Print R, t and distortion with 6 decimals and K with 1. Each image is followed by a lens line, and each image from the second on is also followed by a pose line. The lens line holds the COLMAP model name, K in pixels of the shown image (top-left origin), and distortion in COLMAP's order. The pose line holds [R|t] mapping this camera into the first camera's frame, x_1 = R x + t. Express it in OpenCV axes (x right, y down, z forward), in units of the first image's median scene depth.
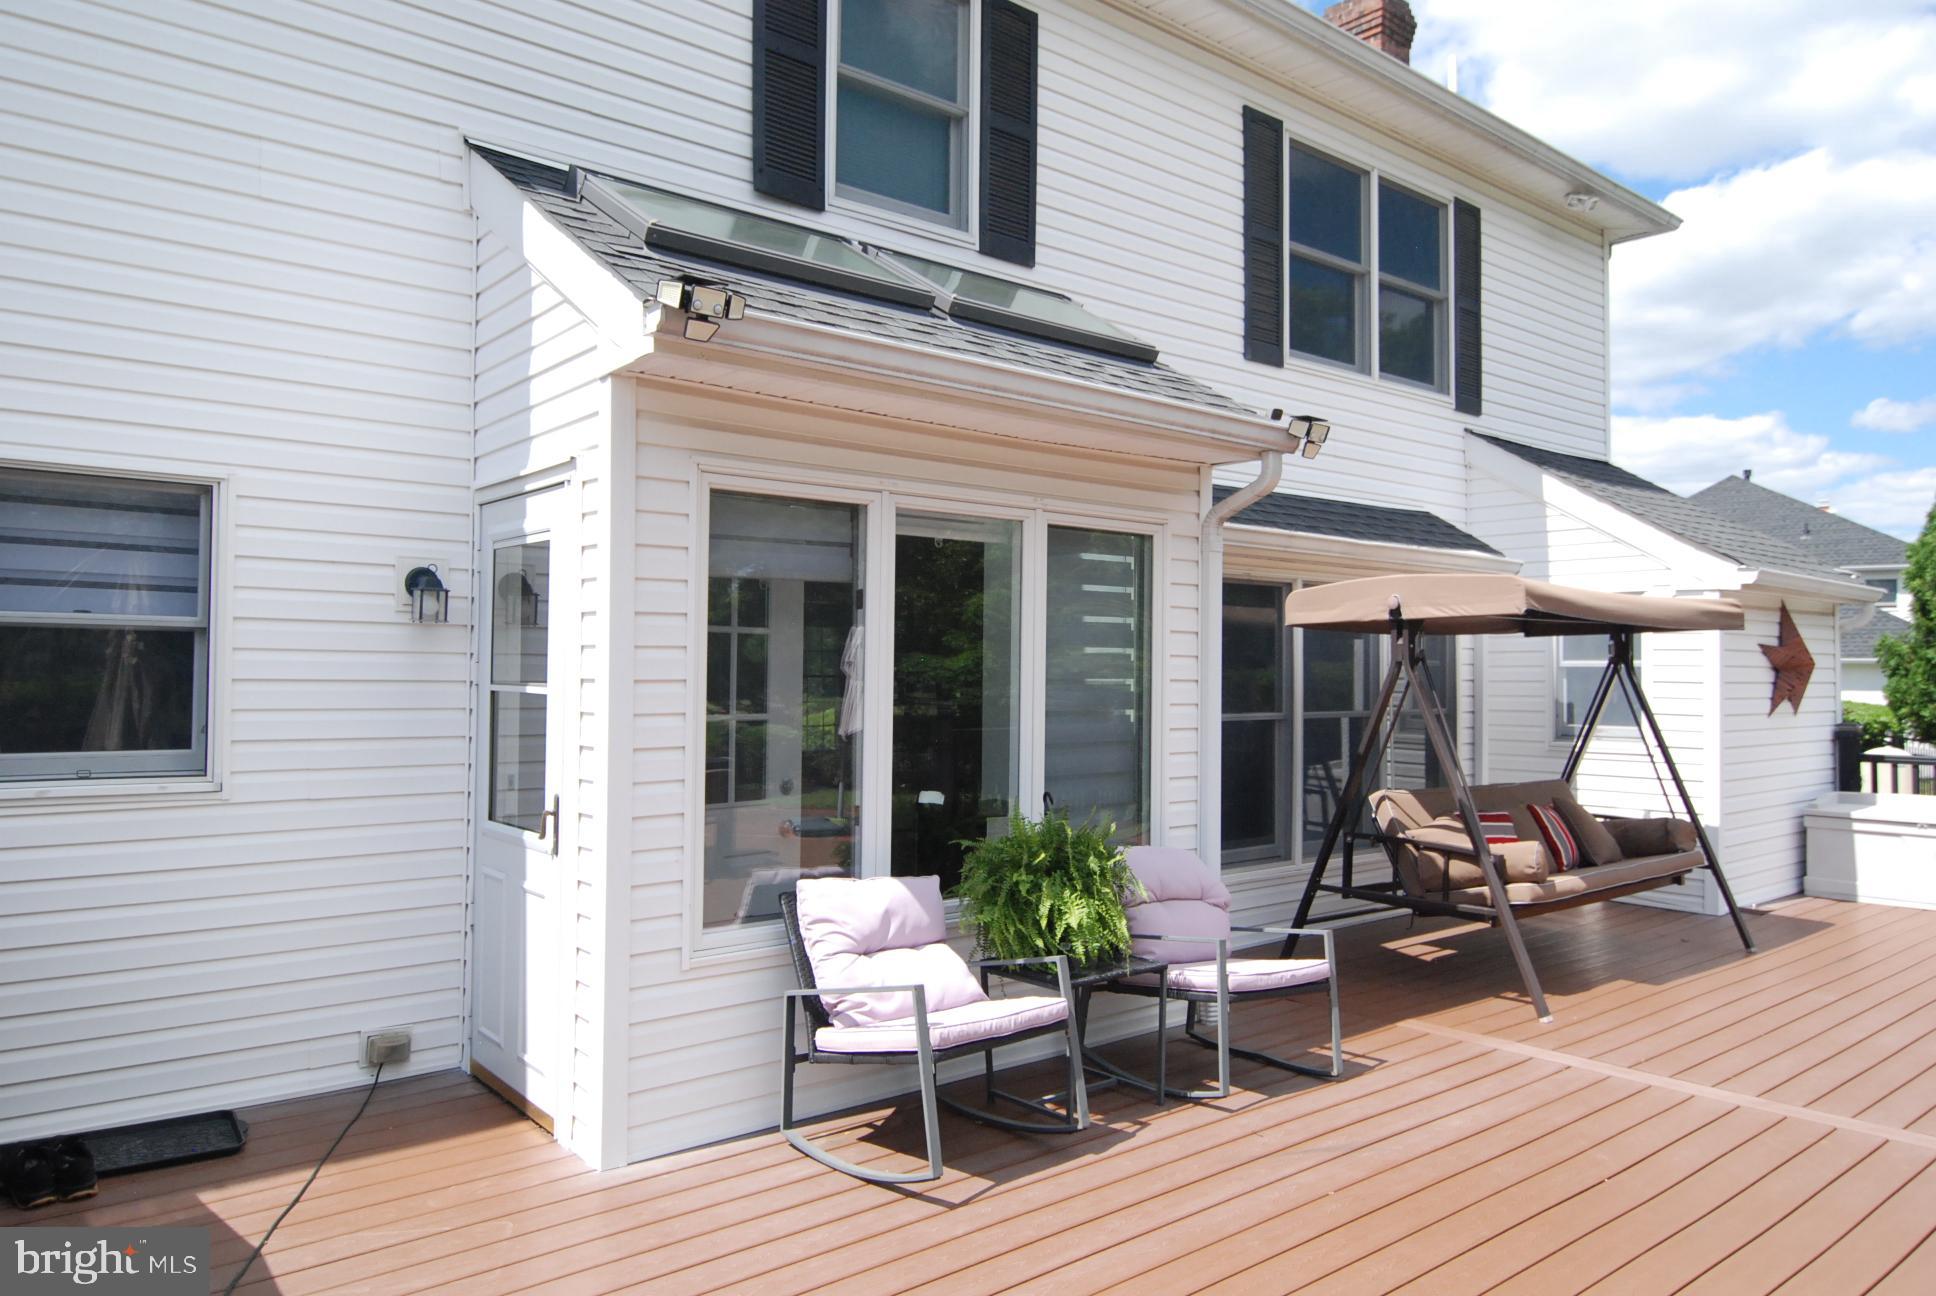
lens RADIAL K [[1308.2, 0, 962.7], [0, 1308.2, 650.6], [0, 0, 1]] dist [-0.006491, 0.001033]
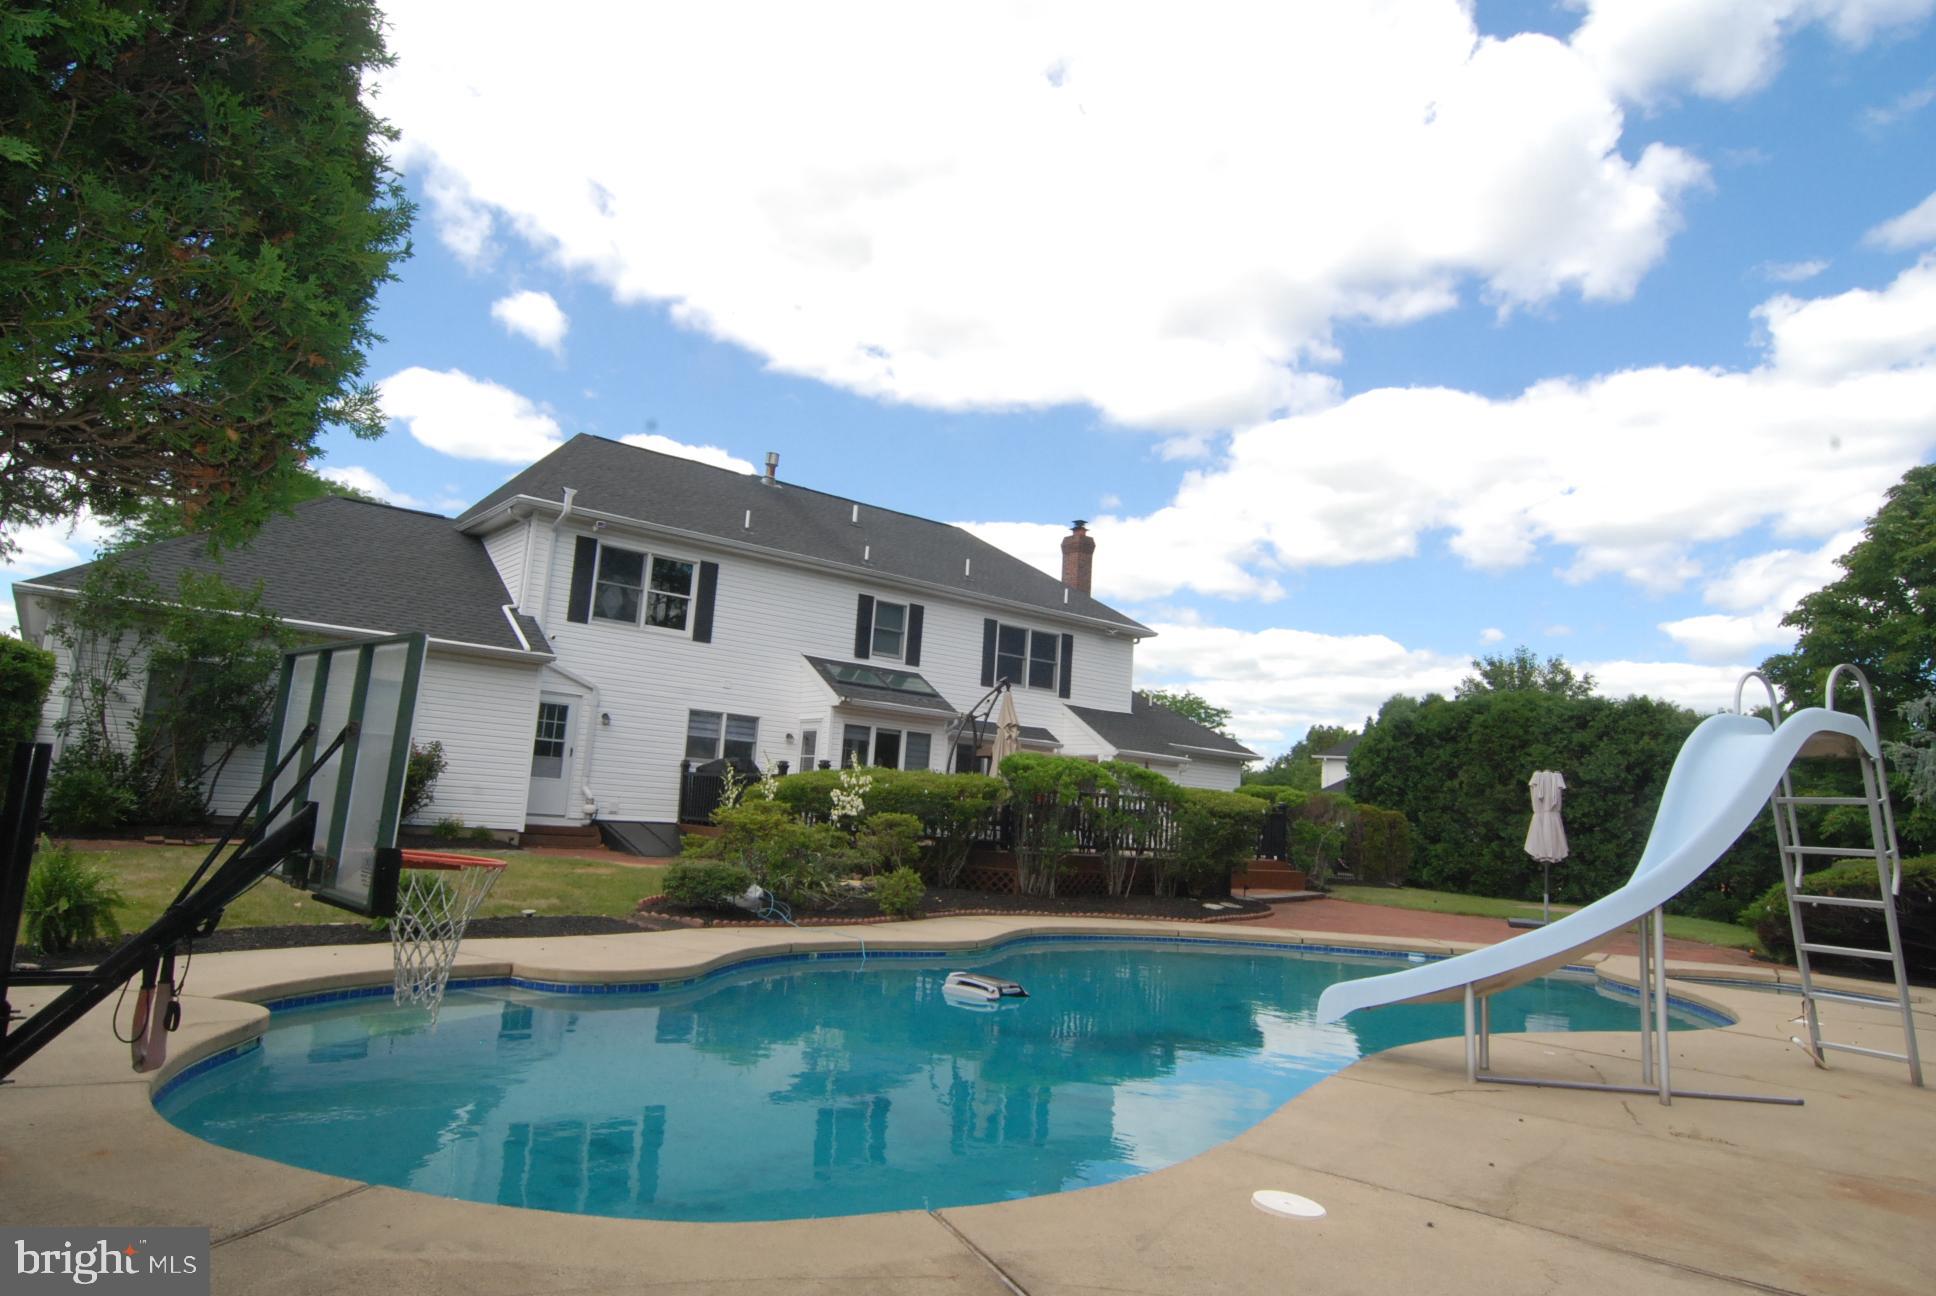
lens RADIAL K [[1195.1, 0, 964.1], [0, 1195.1, 637.4], [0, 0, 1]] dist [-0.011151, 0.001556]
pose [[0.998064, 0.053735, -0.031312, 0.265088], [-0.057449, 0.989421, -0.133214, 0.096831], [0.023823, 0.134755, 0.990593, -2.359120]]
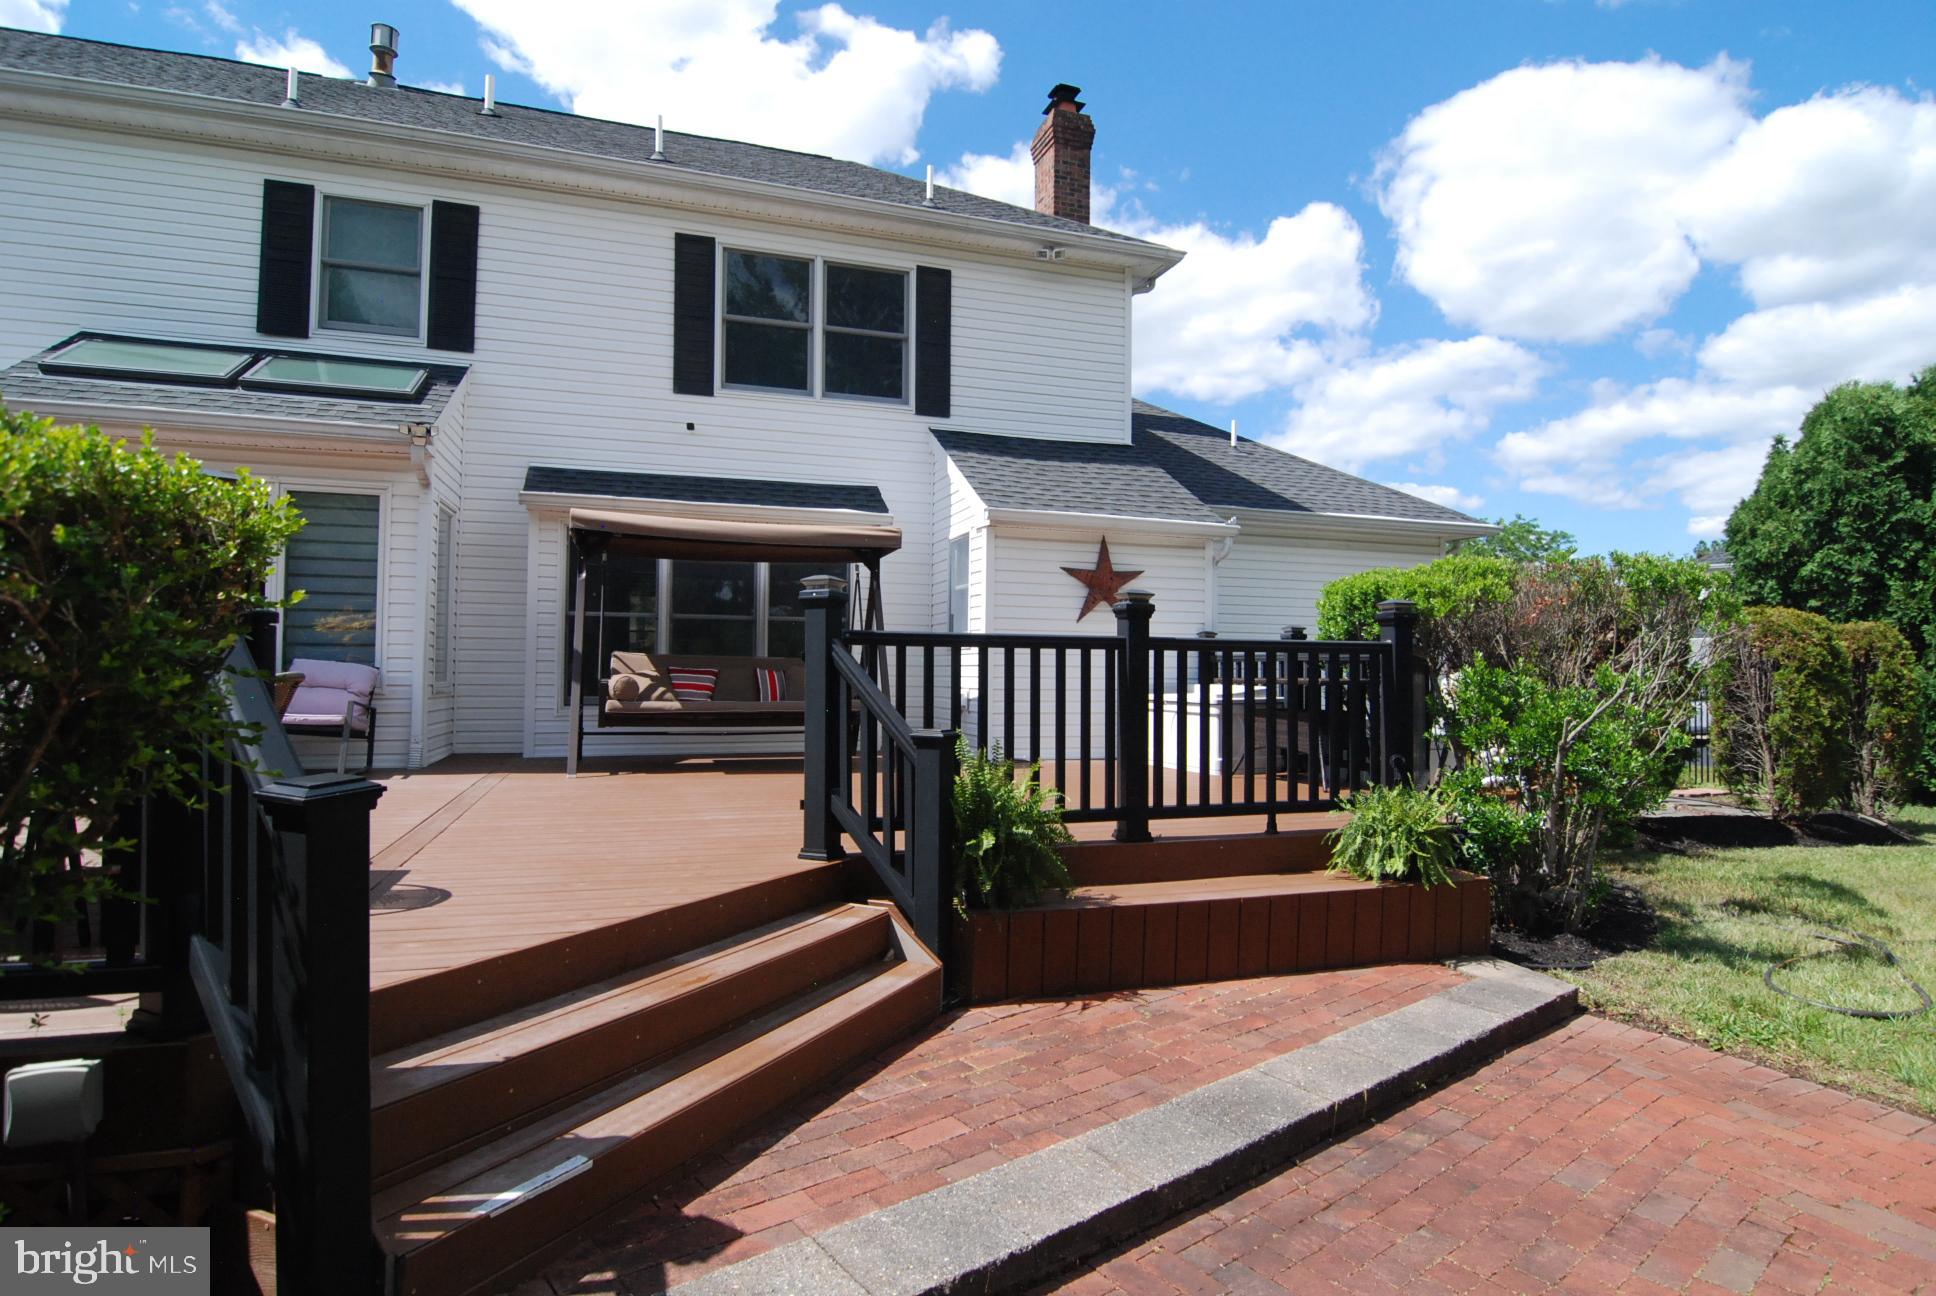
lens RADIAL K [[1017.2, 0, 973.7], [0, 1017.2, 641.5], [0, 0, 1]] dist [-0.005210, -0.000974]
pose [[0.932720, -0.008133, -0.360511, 0.980744], [0.002512, 0.999868, -0.016057, 0.095646], [0.360594, 0.014071, 0.932617, -0.007534]]
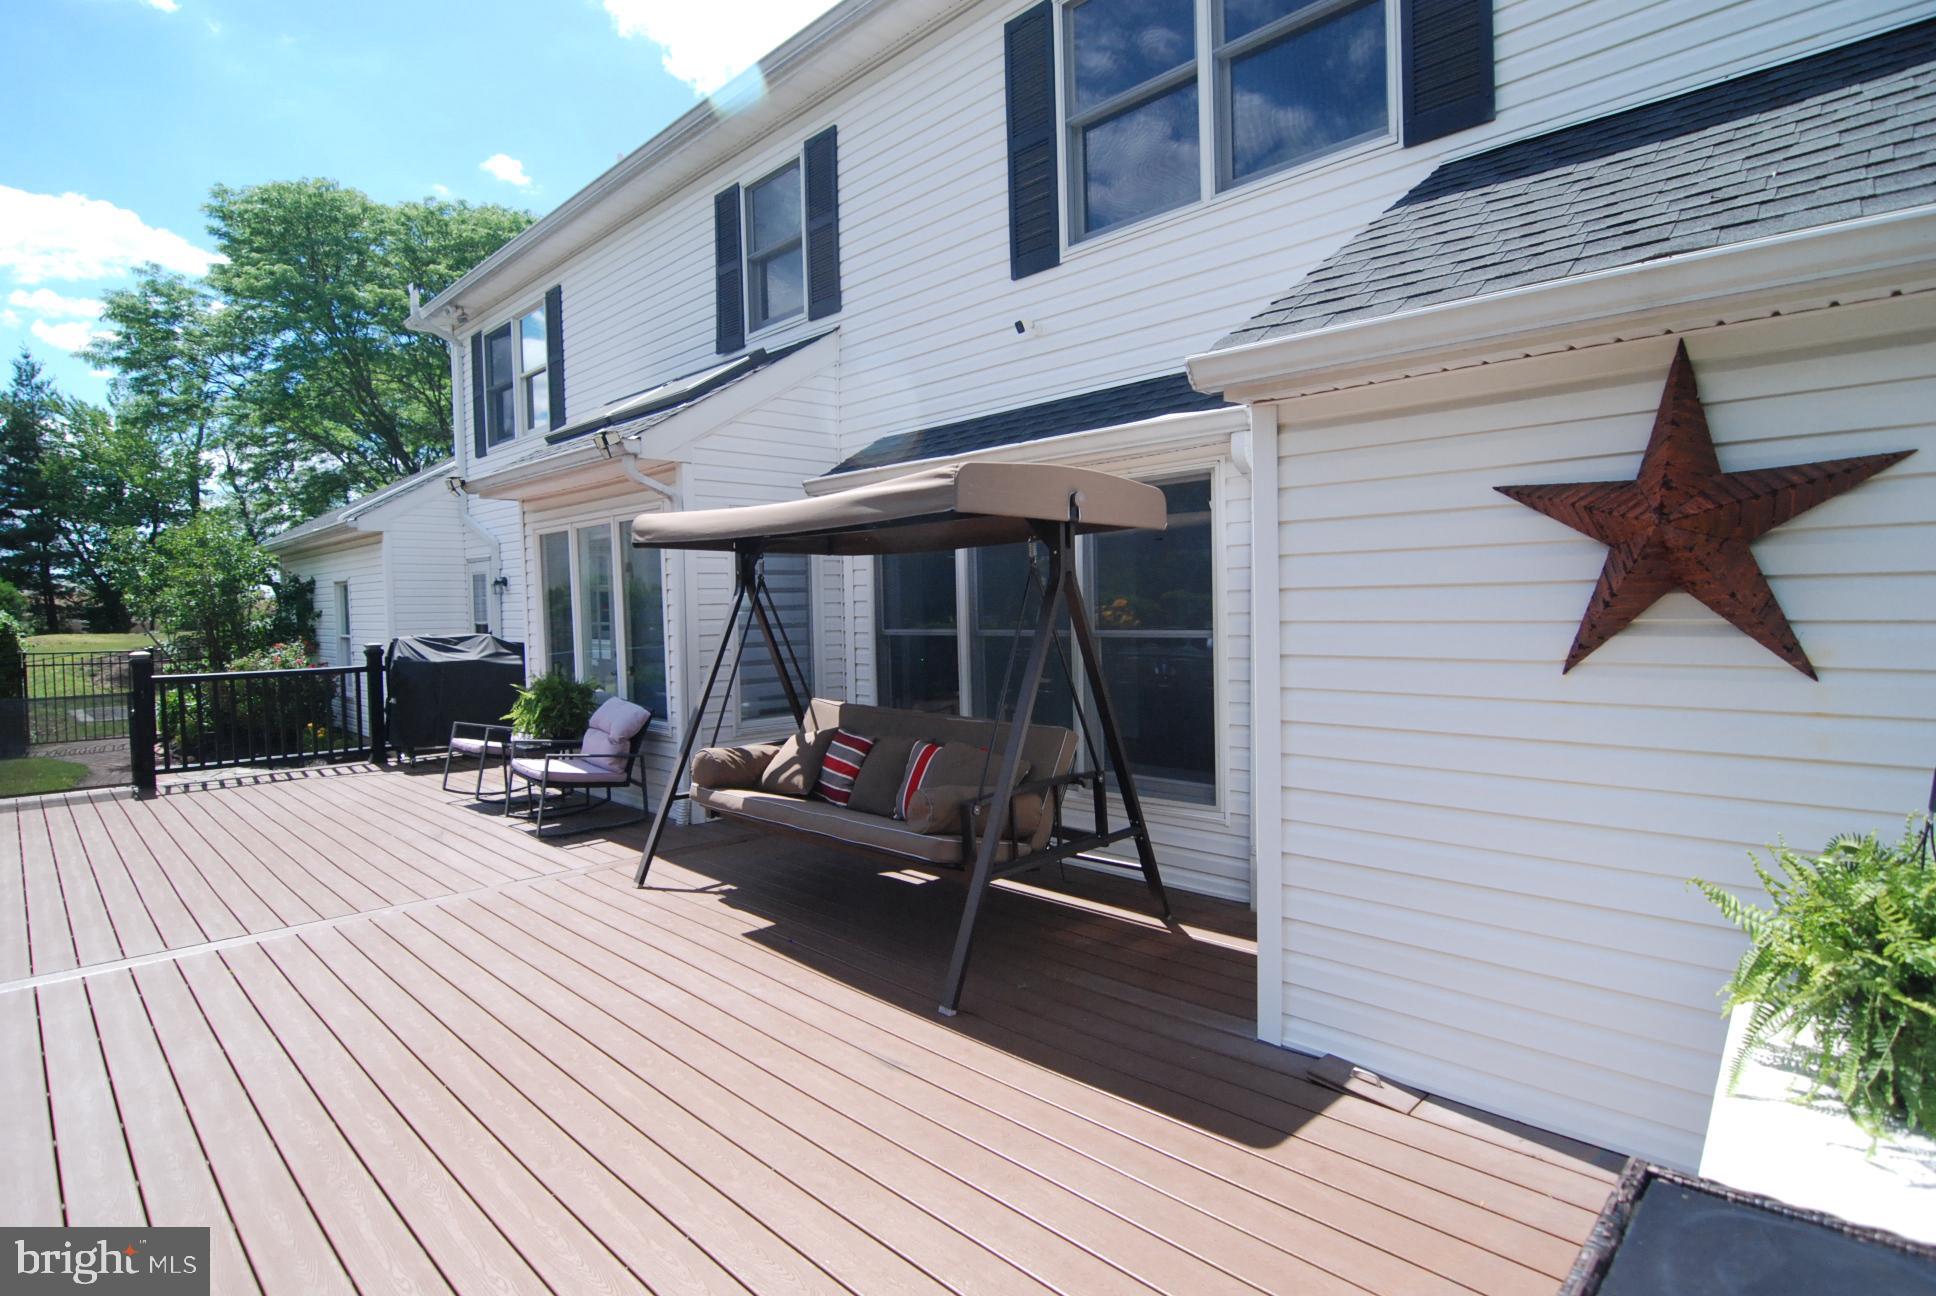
lens RADIAL K [[1009.3, 0, 958.0], [0, 1009.3, 647.7], [0, 0, 1]] dist [-0.006045, -0.001984]
pose [[0.073100, 0.033423, -0.996764, 0.988285], [0.033484, 0.998793, 0.035947, 0.029955], [0.996762, -0.036004, 0.071893, 0.883281]]
